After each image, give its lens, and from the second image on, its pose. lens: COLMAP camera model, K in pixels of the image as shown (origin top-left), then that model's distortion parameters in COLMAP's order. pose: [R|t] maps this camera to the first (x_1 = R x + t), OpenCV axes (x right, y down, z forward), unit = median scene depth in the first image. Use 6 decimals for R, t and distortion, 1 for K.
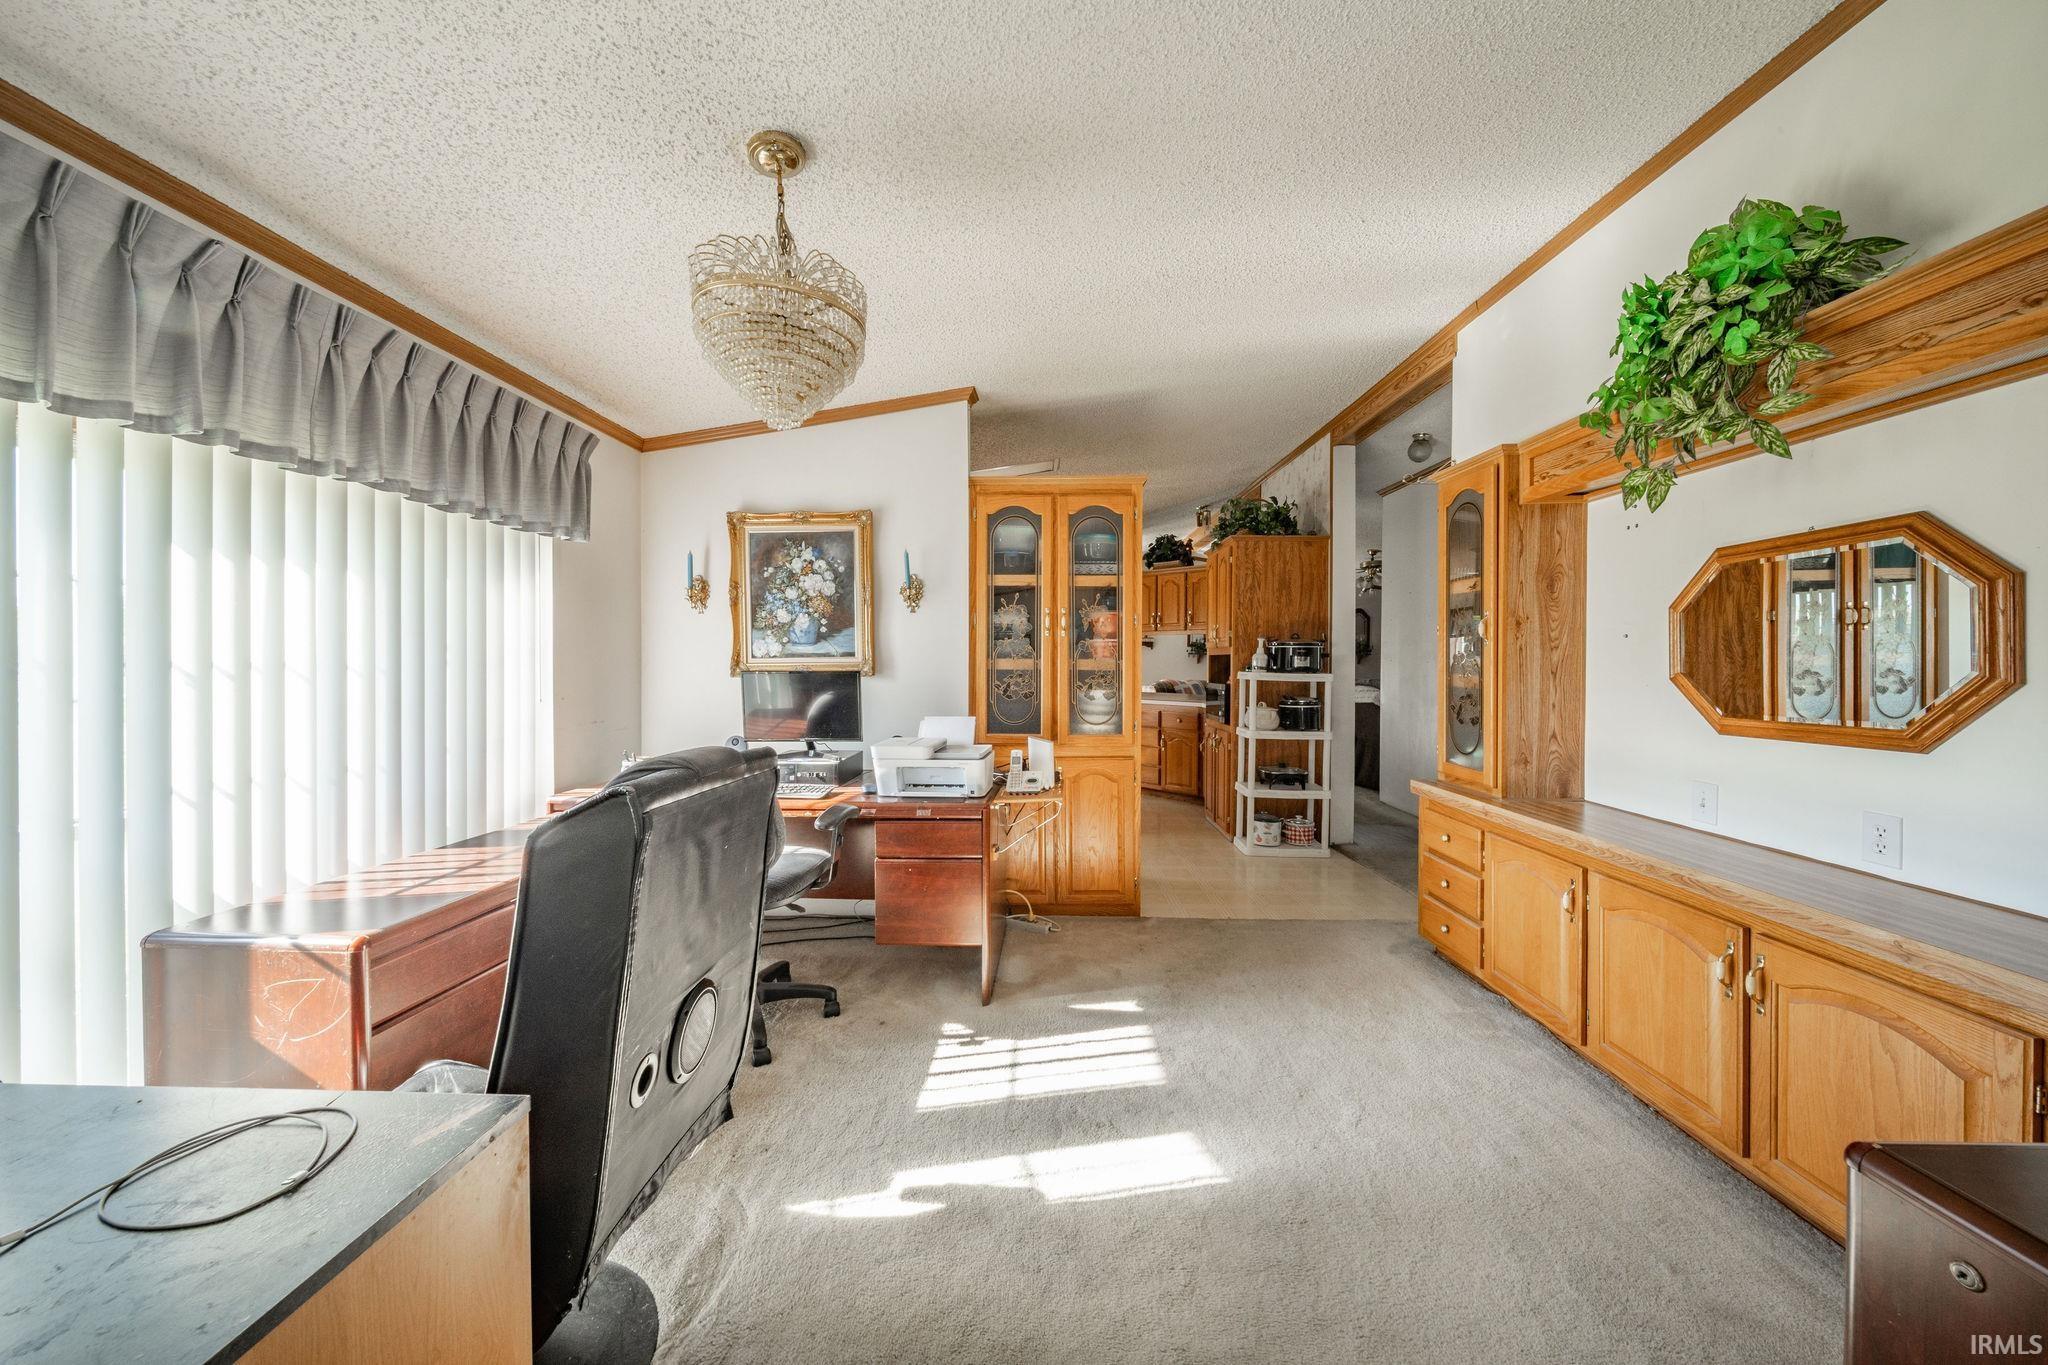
lens RADIAL K [[732.5, 0, 1019.2], [0, 732.5, 666.3], [0, 0, 1]] dist [0.003622, 0.000047]
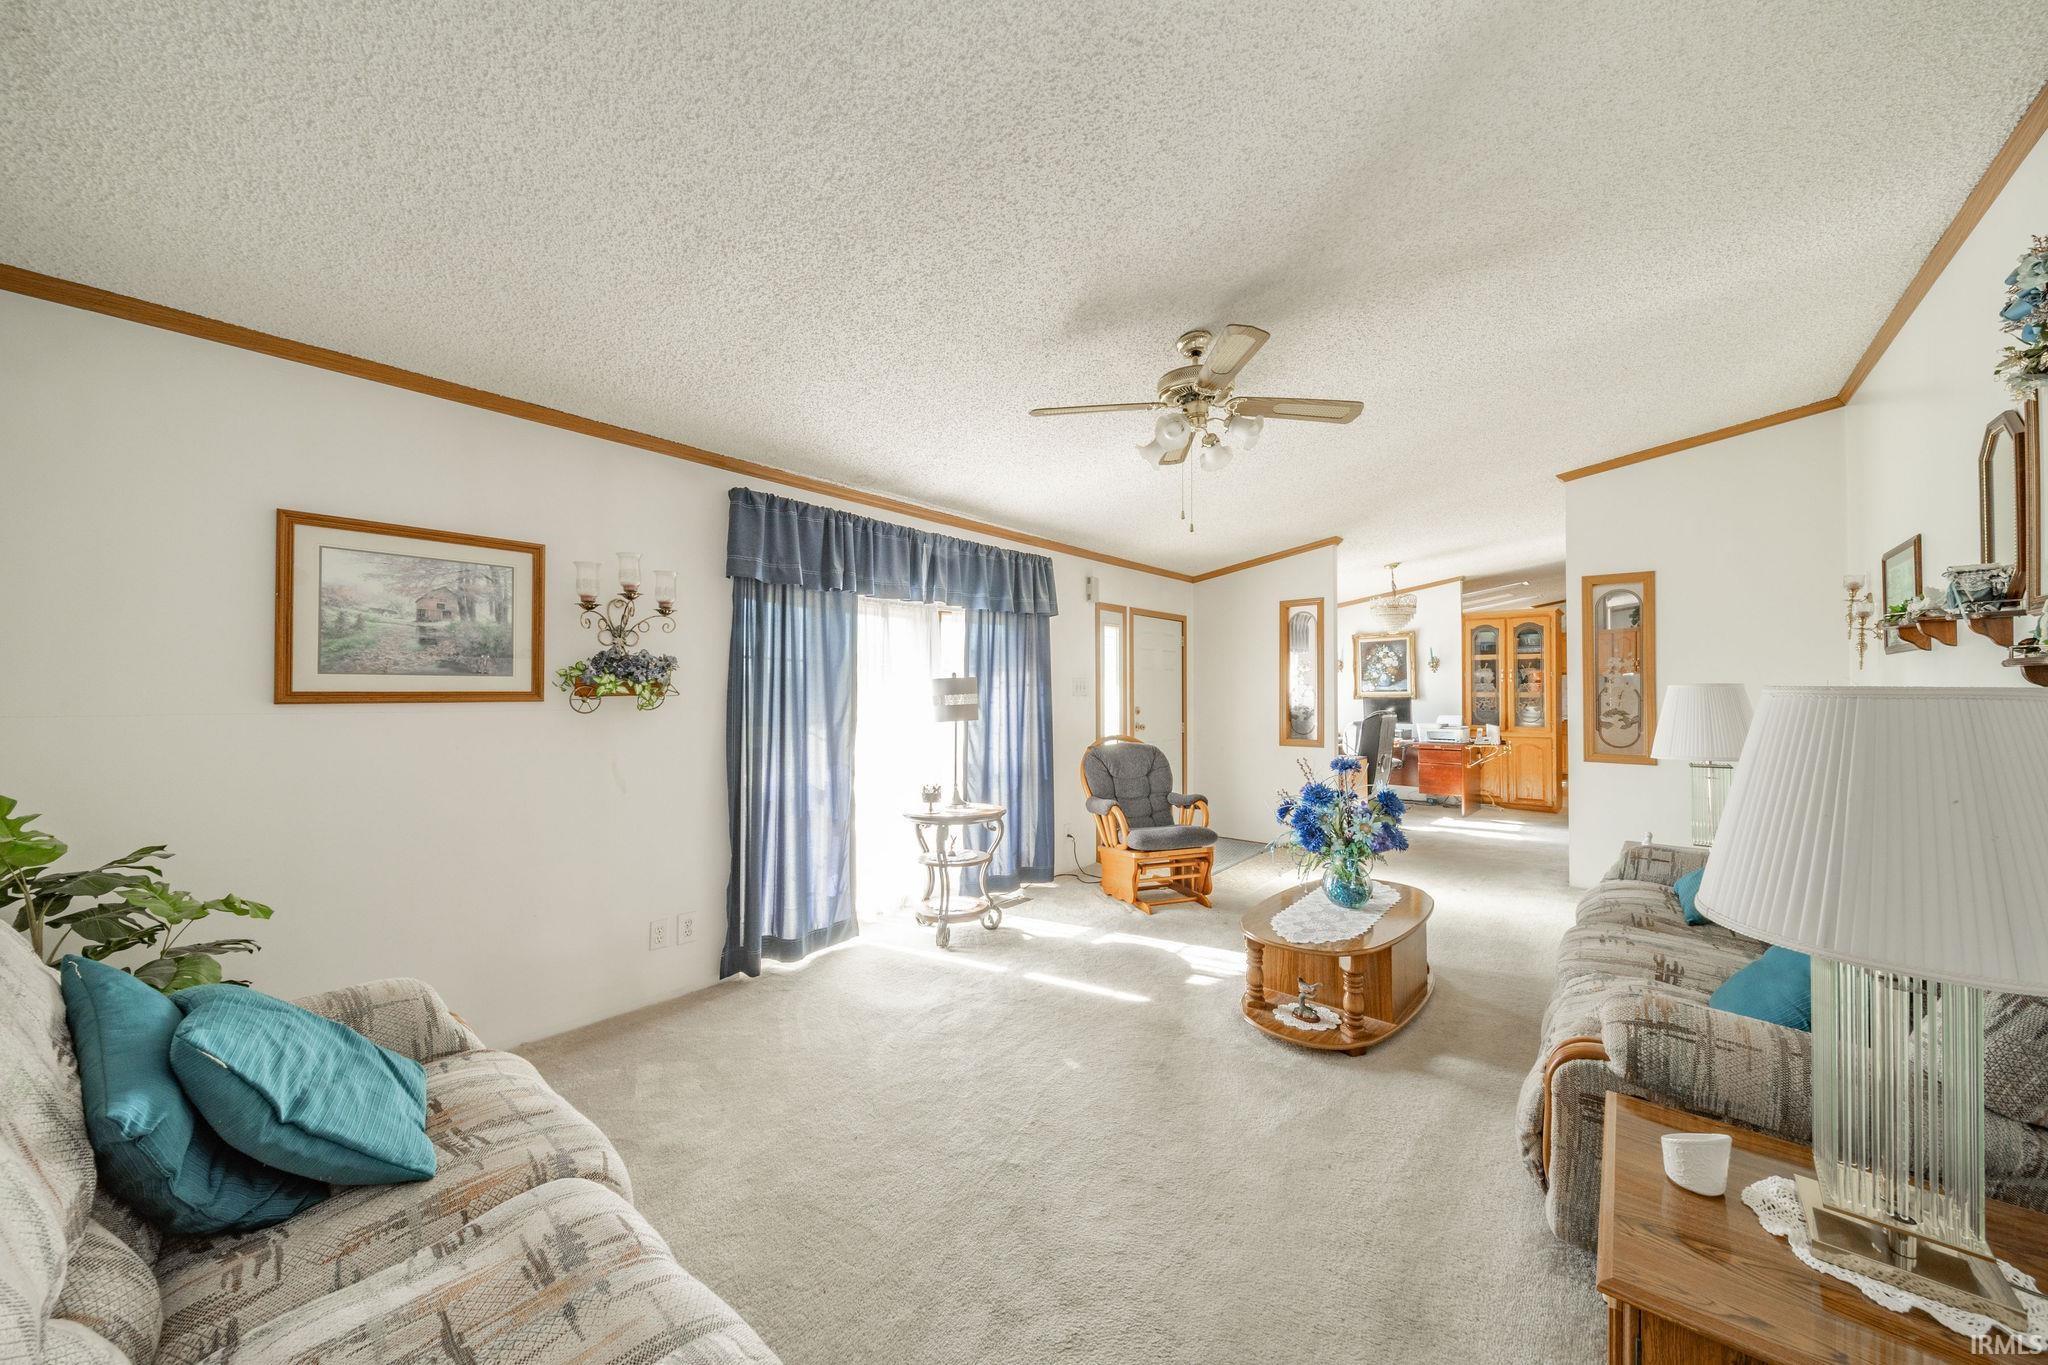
lens RADIAL K [[742.2, 0, 1019.2], [0, 742.2, 674.4], [0, 0, 1]] dist [-0.000157, -0.000006]
pose [[0.777704, -0.017062, -0.628400, 0.314968], [-0.000784, 0.999604, -0.028112, 0.000413], [0.628631, 0.022355, 0.777383, -1.691039]]
